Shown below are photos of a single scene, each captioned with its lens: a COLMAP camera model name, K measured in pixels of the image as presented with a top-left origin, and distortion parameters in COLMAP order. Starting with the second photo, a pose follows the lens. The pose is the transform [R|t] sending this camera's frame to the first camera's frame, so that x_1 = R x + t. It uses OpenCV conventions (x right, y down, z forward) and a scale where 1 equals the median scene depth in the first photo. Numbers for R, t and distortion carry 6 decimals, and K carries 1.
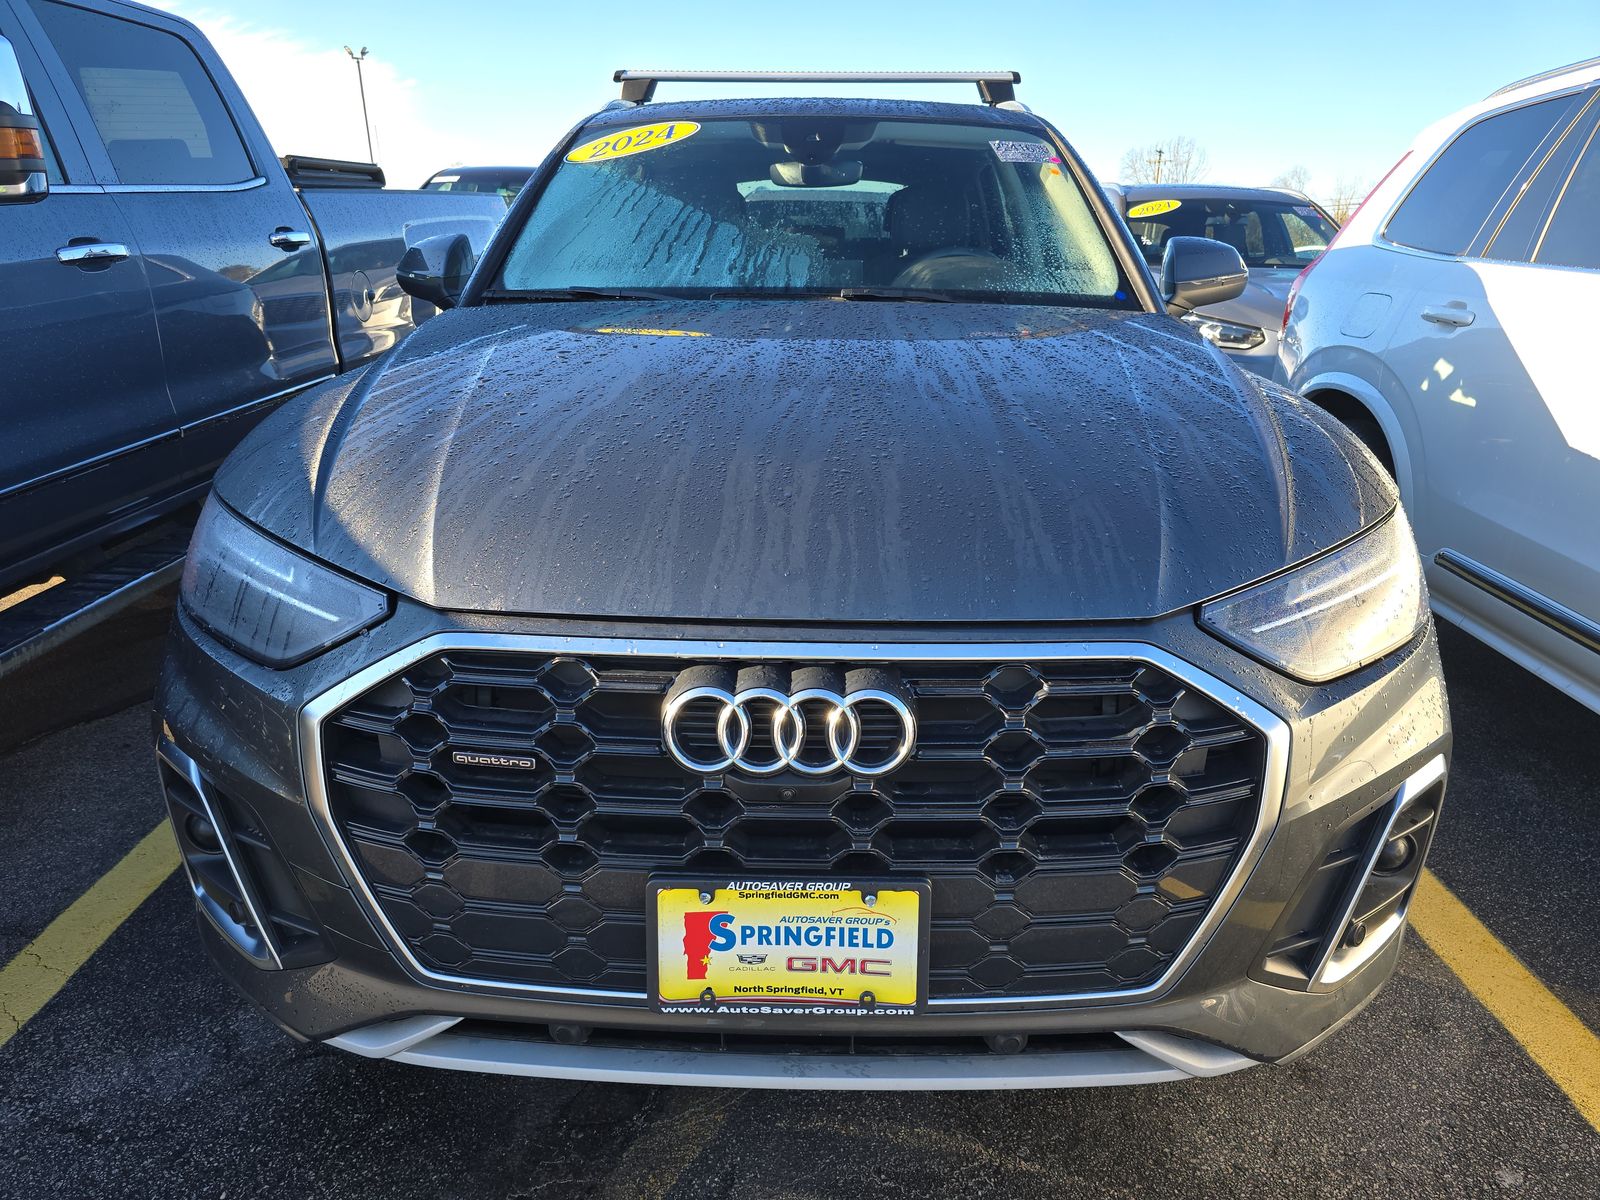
lens RADIAL K [[1081.7, 0, 800.0], [0, 1081.7, 600.0], [0, 0, 1]] dist [0.002596, -0.000274]
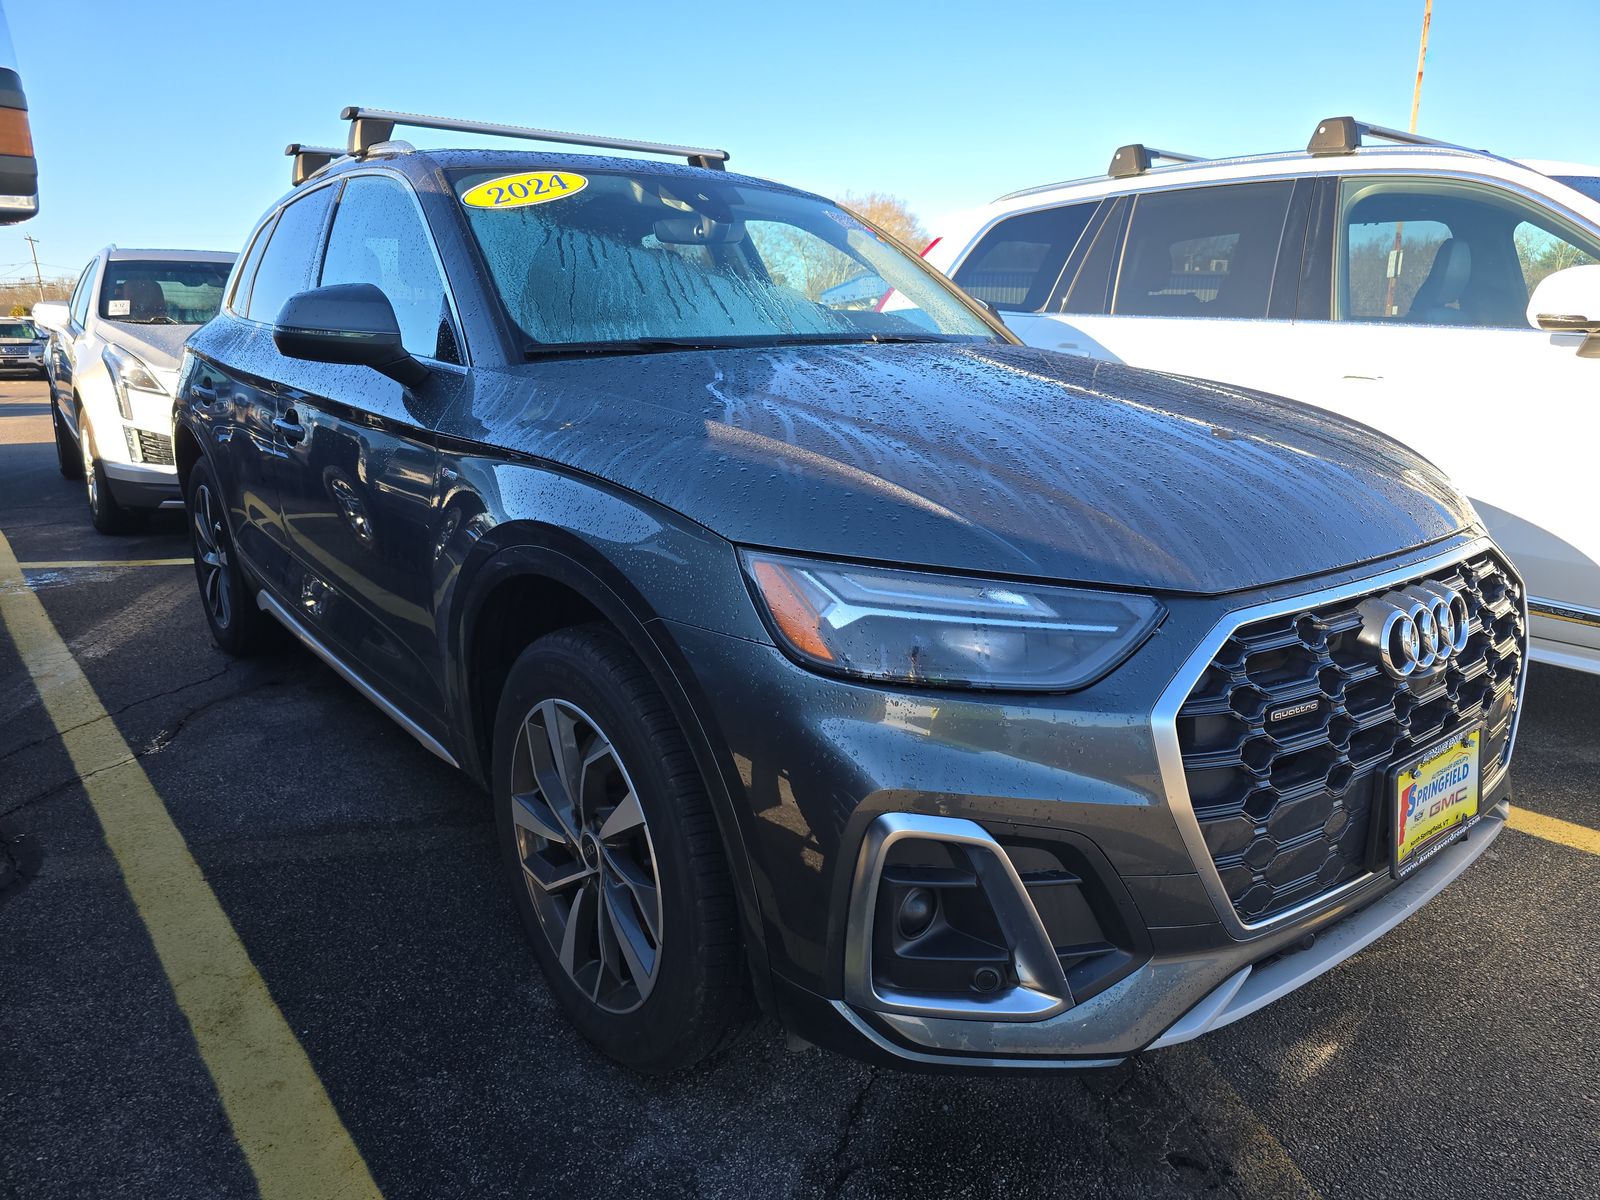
lens RADIAL K [[1063.0, 0, 800.0], [0, 1063.0, 600.0], [0, 0, 1]] dist [0.020043, 0.000498]
pose [[0.776710, -0.166433, 0.607471, -1.284569], [0.203102, 0.979120, 0.008571, -0.079964], [-0.596214, 0.116721, 0.794295, 0.367280]]
